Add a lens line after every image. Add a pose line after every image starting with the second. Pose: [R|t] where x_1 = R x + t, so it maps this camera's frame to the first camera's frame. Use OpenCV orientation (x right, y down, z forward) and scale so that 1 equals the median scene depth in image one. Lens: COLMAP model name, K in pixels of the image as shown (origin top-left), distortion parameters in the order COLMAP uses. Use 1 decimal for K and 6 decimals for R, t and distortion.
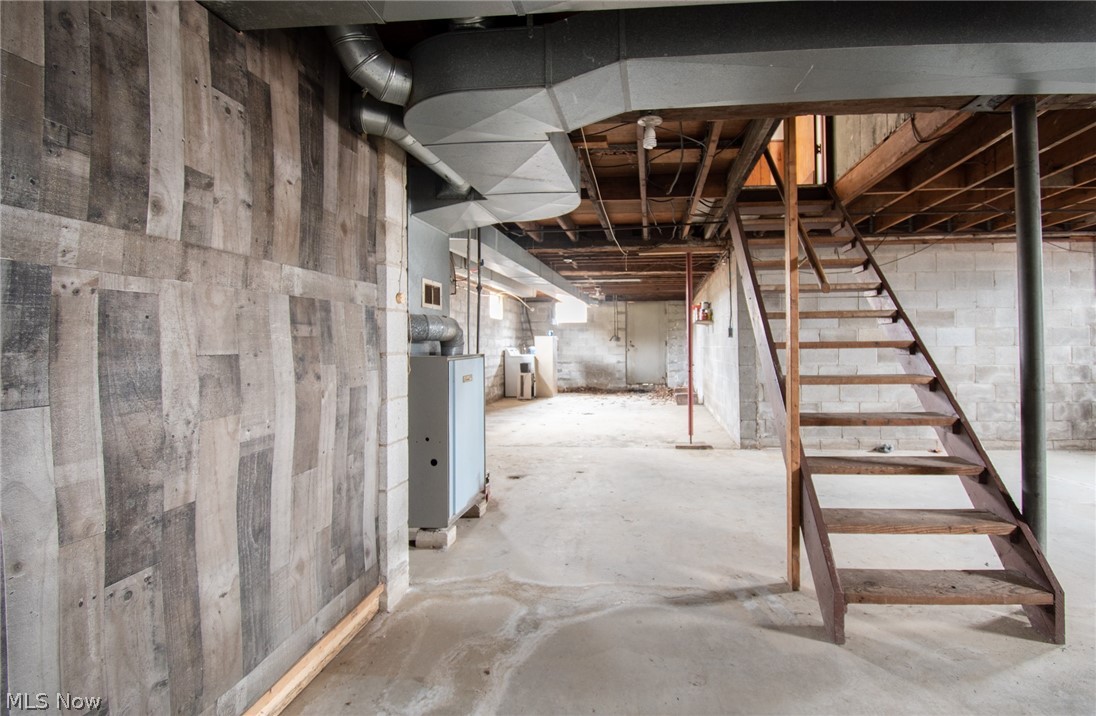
lens RADIAL K [[523.4, 0, 579.7], [0, 523.4, 356.3], [0, 0, 1]] dist [0.001874, -0.014987]
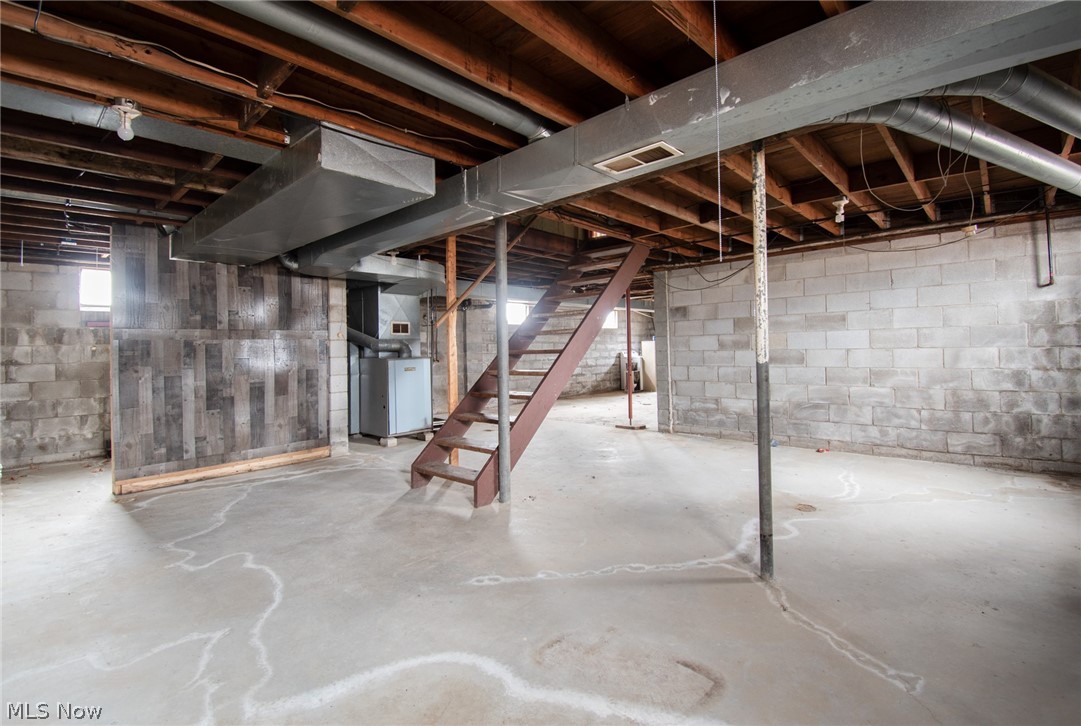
lens RADIAL K [[502.9, 0, 540.5], [0, 502.9, 363.0], [0, 0, 1]] dist [0.000532, -0.000295]
pose [[0.779682, 0.008326, -0.626120, 0.881195], [-0.000660, 0.999922, 0.012476, -0.003873], [0.626175, -0.009315, 0.779627, -0.125800]]
